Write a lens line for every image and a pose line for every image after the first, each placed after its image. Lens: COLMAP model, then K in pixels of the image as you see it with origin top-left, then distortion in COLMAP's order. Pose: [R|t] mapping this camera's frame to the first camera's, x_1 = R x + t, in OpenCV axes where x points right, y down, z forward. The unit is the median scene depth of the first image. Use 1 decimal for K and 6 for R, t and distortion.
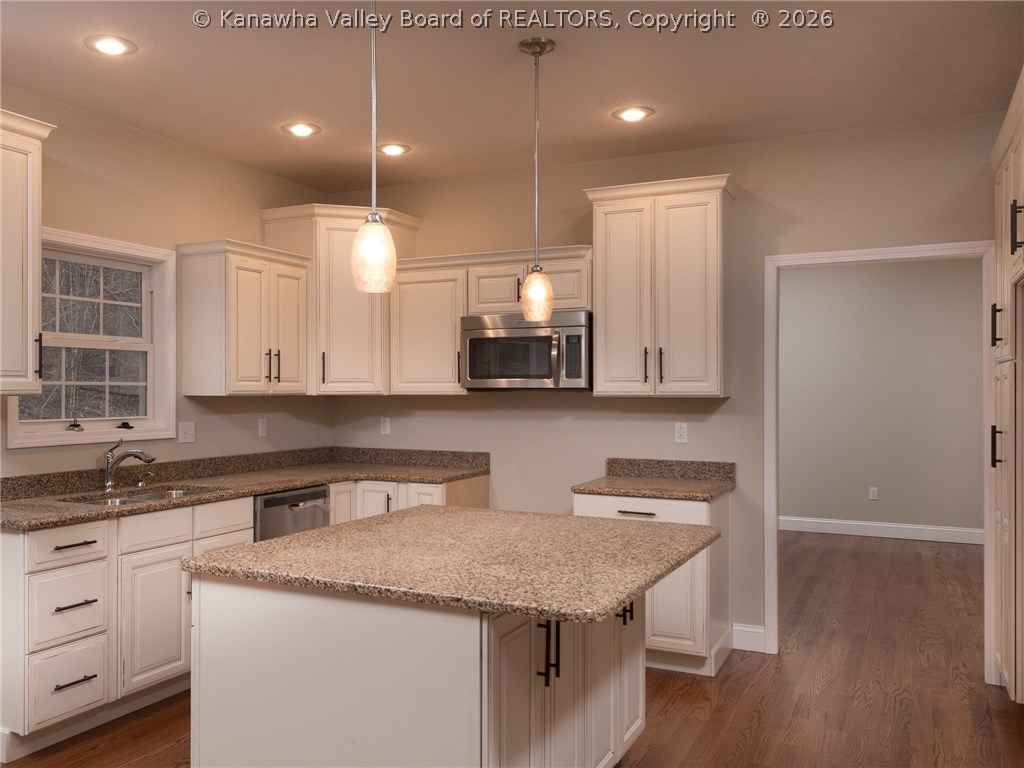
lens RADIAL K [[833.8, 0, 511.7], [0, 833.8, 385.5], [0, 0, 1]] dist [-0.007000, -0.005296]
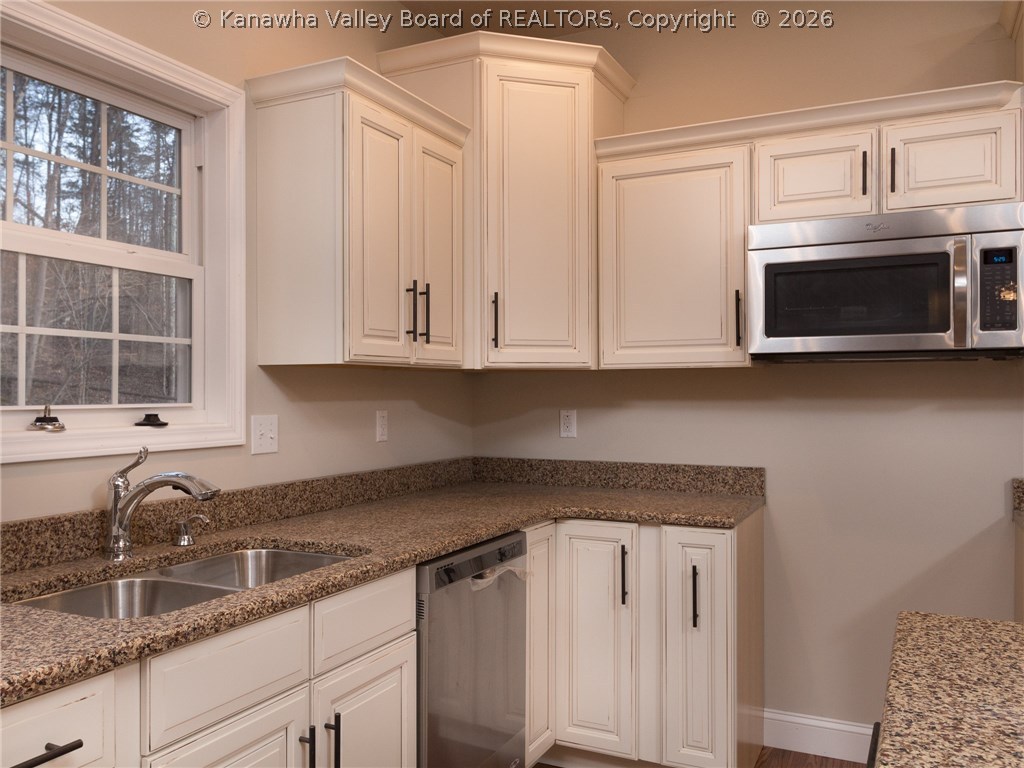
lens RADIAL K [[829.9, 0, 512.8], [0, 829.9, 384.6], [0, 0, 1]] dist [-0.001370, 0.001334]
pose [[0.999947, -0.002543, -0.009934, -0.226123], [0.002502, 0.999988, -0.004169, 0.027049], [0.009945, 0.004144, 0.999942, 0.469837]]
